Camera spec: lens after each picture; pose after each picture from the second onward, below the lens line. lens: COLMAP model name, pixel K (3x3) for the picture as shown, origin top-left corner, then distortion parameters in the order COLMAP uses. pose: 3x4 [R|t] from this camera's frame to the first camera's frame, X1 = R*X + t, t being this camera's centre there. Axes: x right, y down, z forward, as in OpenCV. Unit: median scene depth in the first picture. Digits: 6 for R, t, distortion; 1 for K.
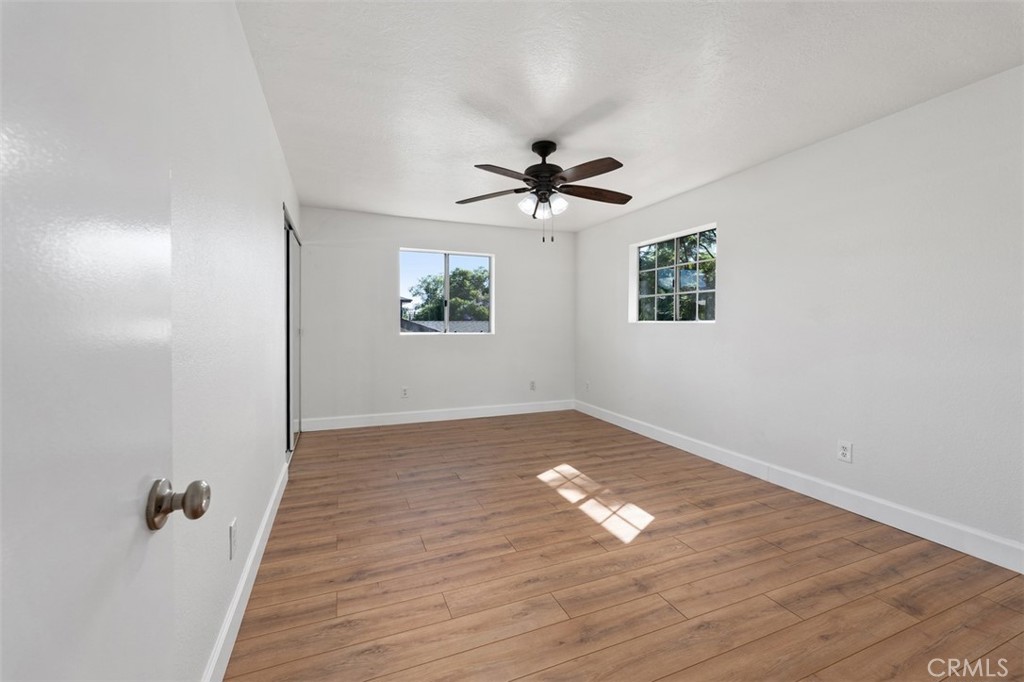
lens RADIAL K [[419.0, 0, 508.9], [0, 419.0, 327.0], [0, 0, 1]] dist [-0.000139, -0.000466]
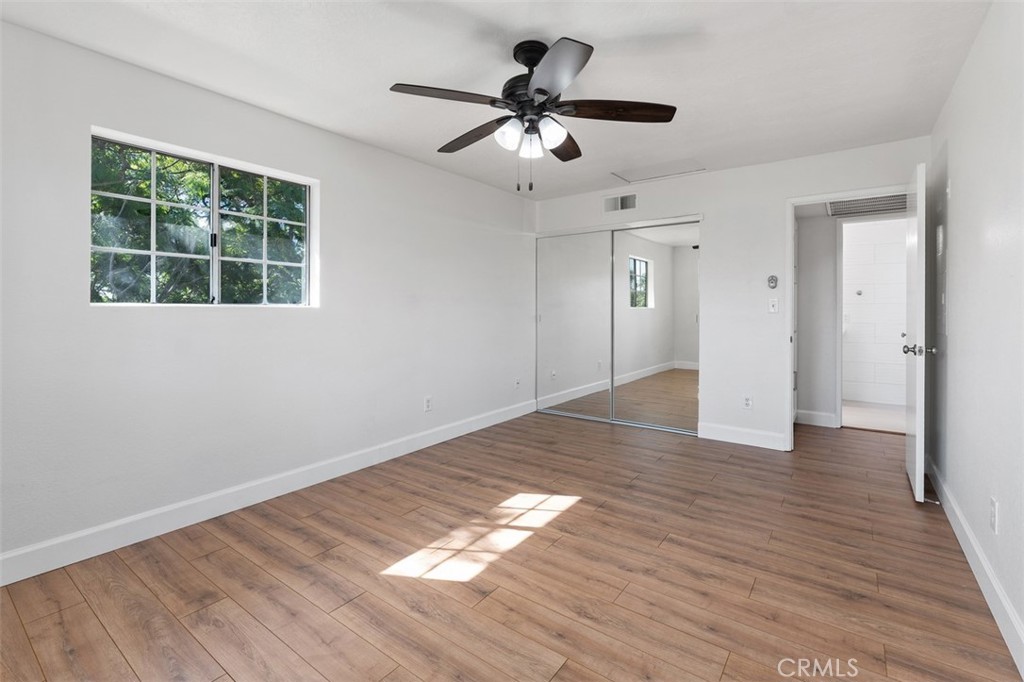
lens RADIAL K [[455.9, 0, 511.7], [0, 455.9, 329.7], [0, 0, 1]] dist [-0.000364, 0.000143]
pose [[-0.518164, -0.042838, 0.854208, -0.526550], [0.006085, 0.998535, 0.053768, -0.015160], [-0.855260, 0.033059, -0.517144, 1.400333]]
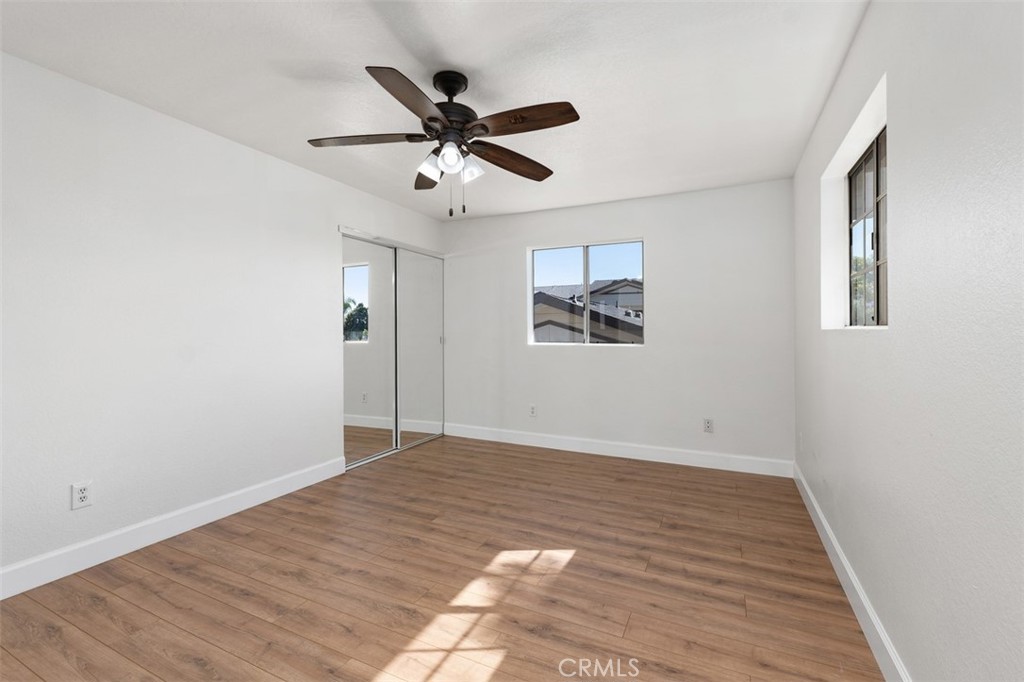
lens RADIAL K [[443.0, 0, 509.8], [0, 443.0, 332.9], [0, 0, 1]] dist [-0.000507, -0.000208]
pose [[0.668844, -0.000782, -0.743403, 0.694516], [-0.003926, 0.999982, -0.004584, -0.004749], [0.743393, 0.005985, 0.668828, 0.574024]]
